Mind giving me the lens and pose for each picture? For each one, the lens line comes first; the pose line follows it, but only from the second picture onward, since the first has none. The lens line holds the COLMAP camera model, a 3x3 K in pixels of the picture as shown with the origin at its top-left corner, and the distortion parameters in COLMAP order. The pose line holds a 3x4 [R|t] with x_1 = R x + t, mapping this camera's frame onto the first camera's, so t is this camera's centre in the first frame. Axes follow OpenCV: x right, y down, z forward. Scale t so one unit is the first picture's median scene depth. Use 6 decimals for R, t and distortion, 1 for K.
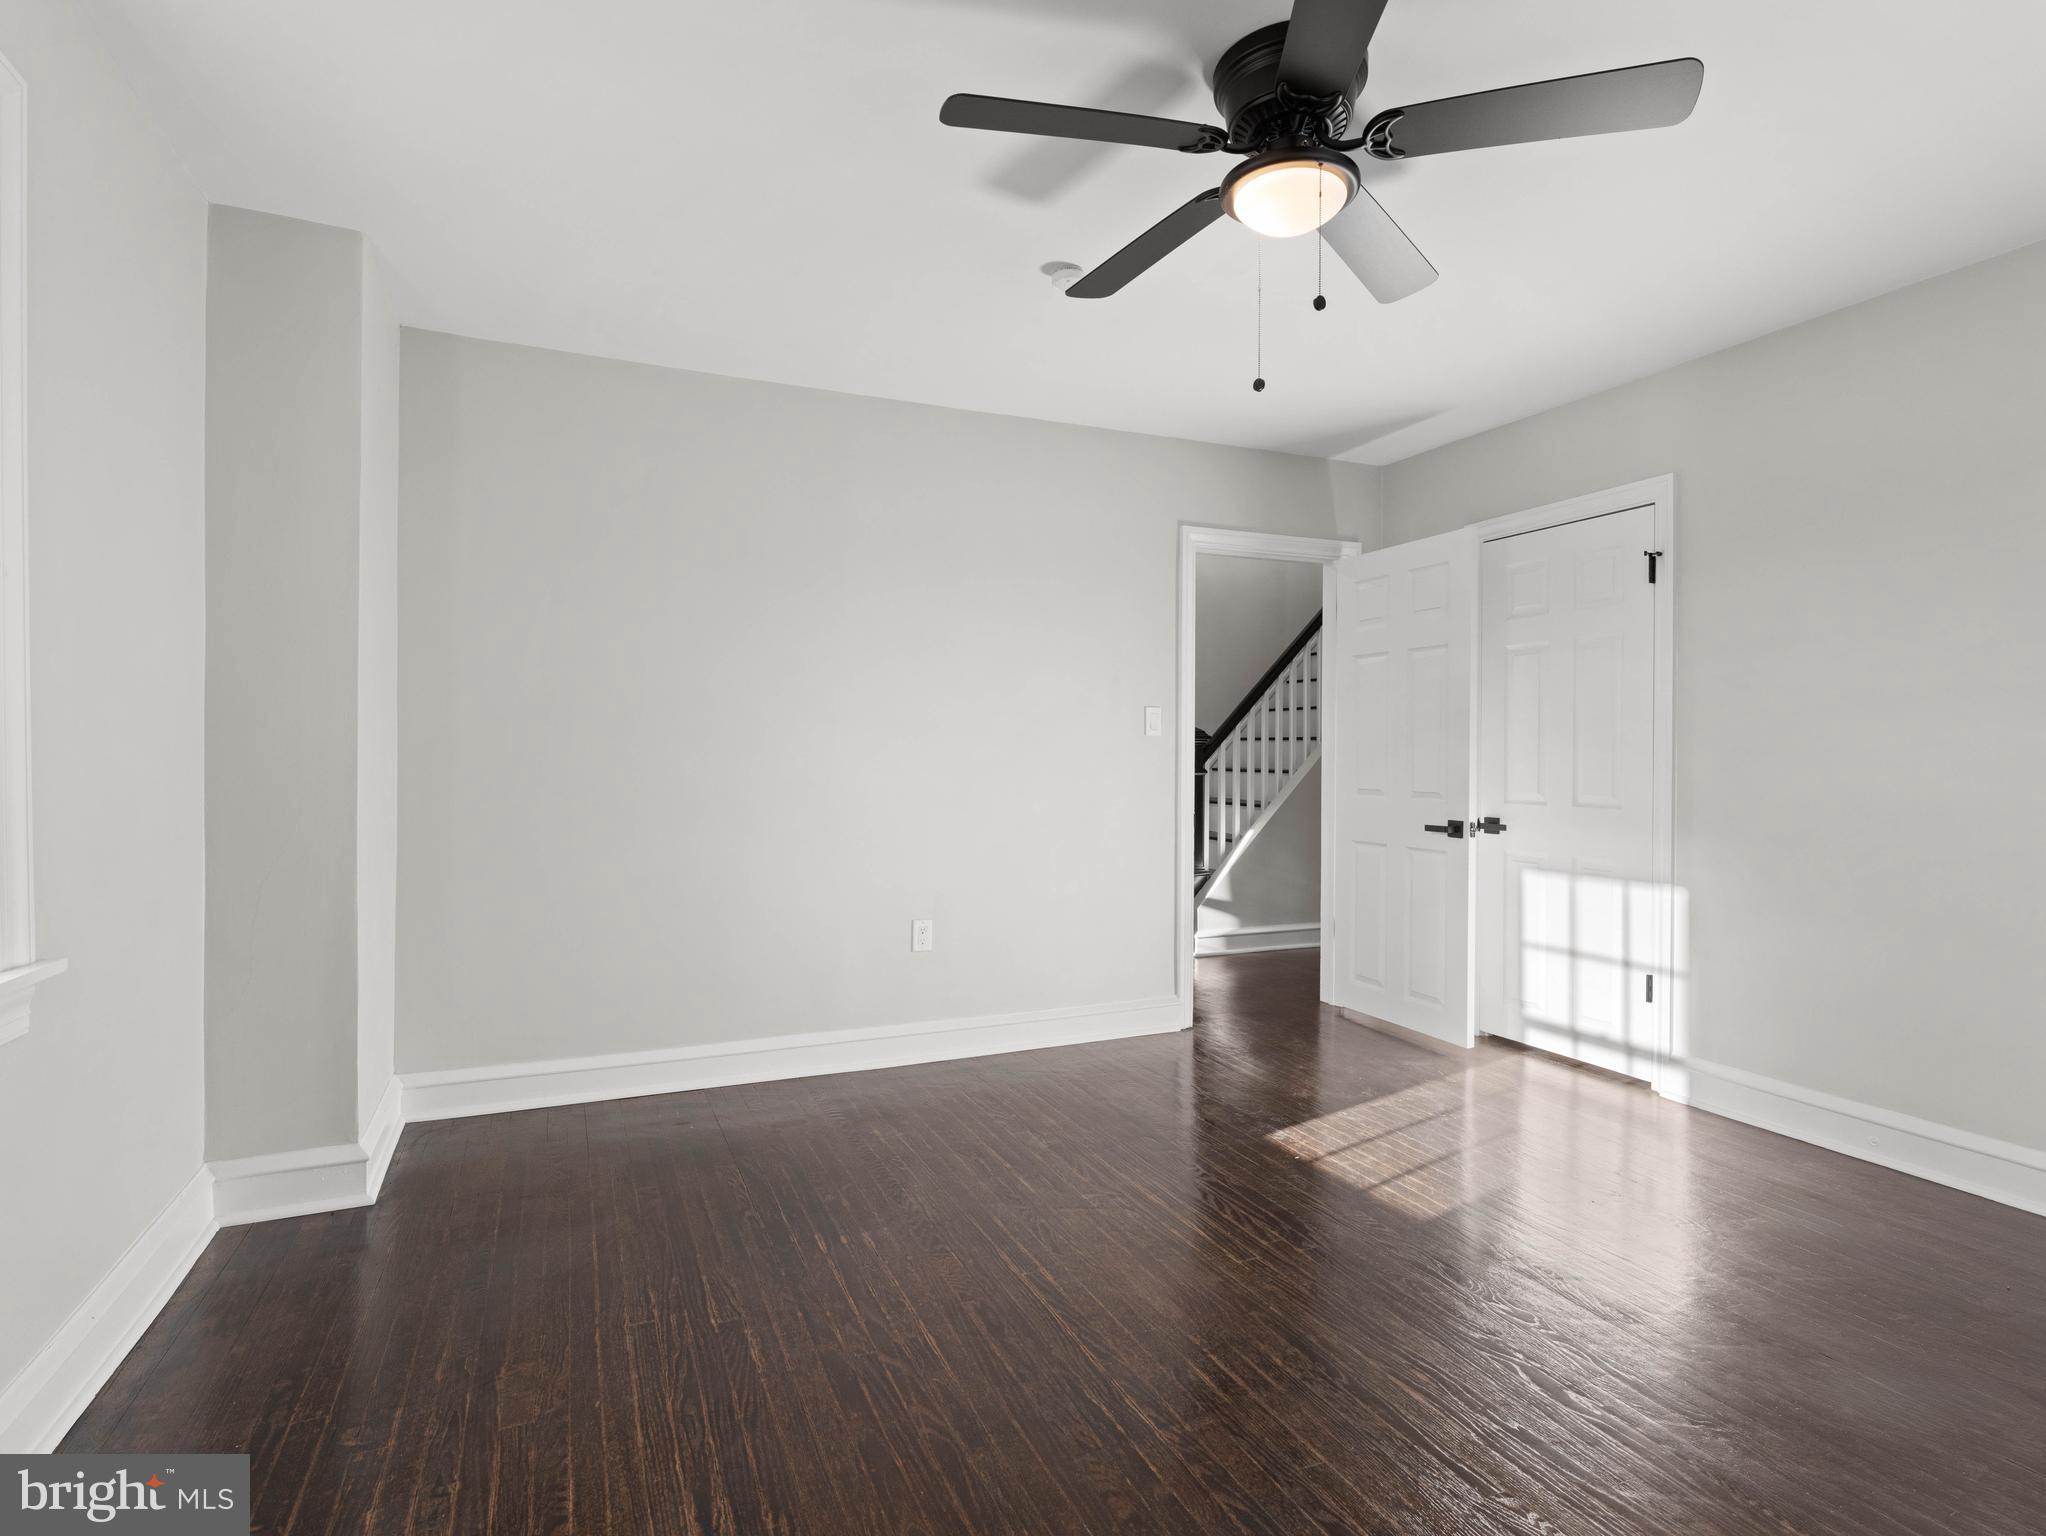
lens RADIAL K [[1047.2, 0, 1023.6], [0, 1047.2, 763.1], [0, 0, 1]] dist [0.001217, 0.000165]
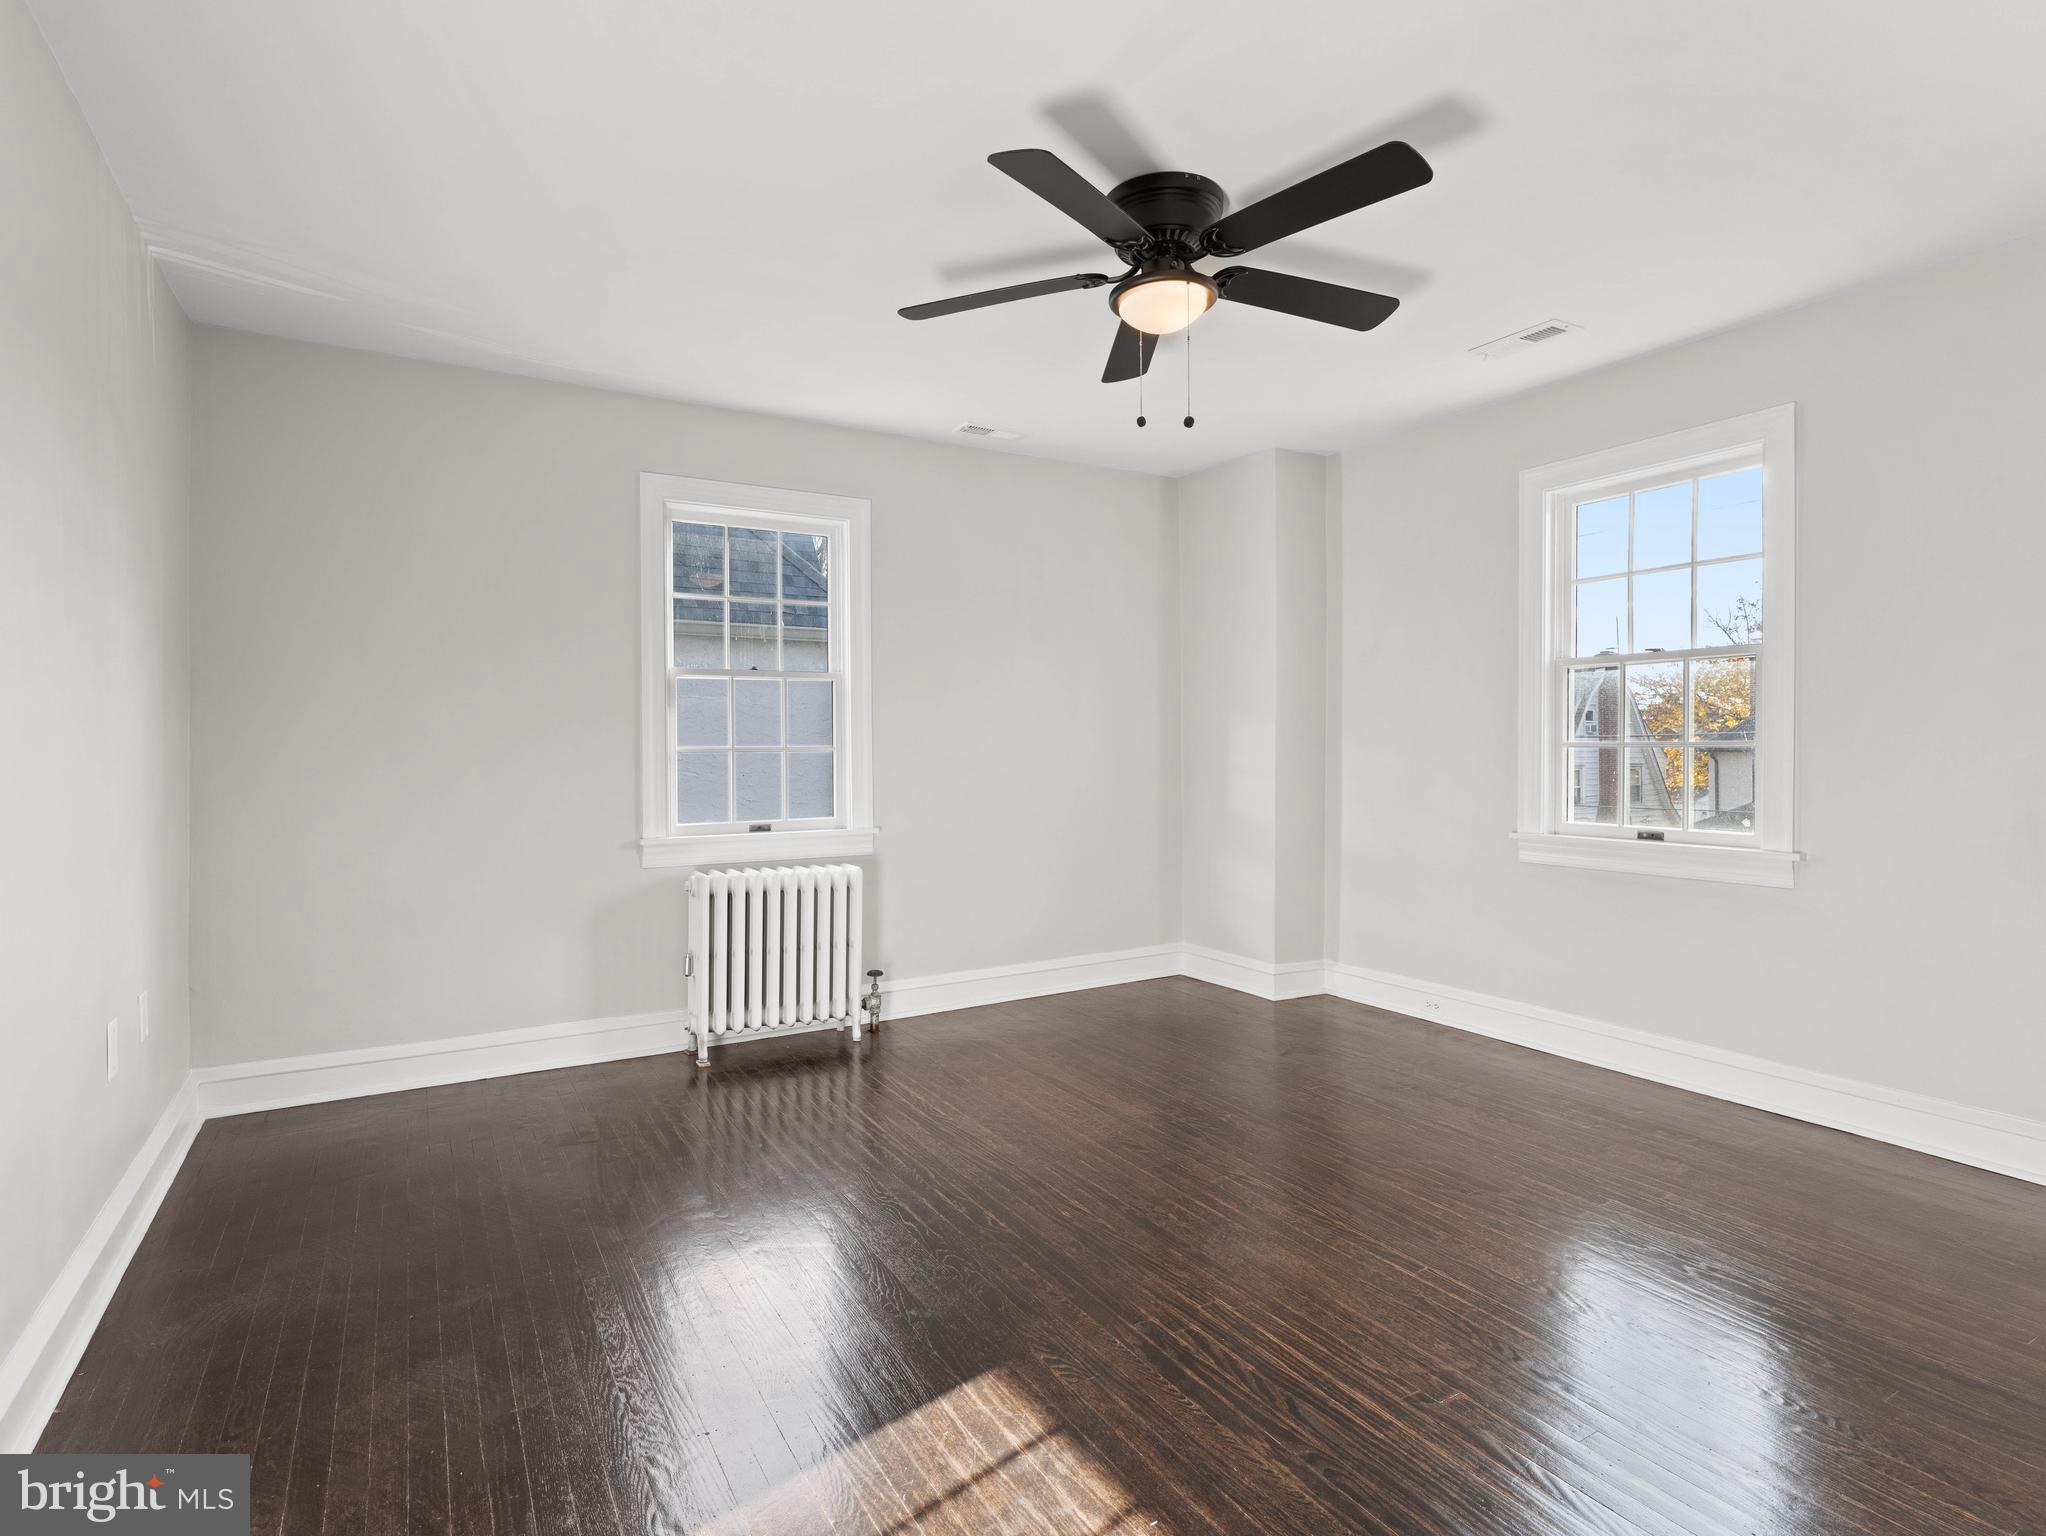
lens RADIAL K [[1047.2, 0, 1020.8], [0, 1047.2, 759.8], [0, 0, 1]] dist [0.001217, 0.000165]
pose [[-0.992585, 0.001652, -0.121544, 0.478855], [0.000126, 0.999921, 0.012563, -0.005136], [0.121555, 0.012454, -0.992507, 1.849458]]
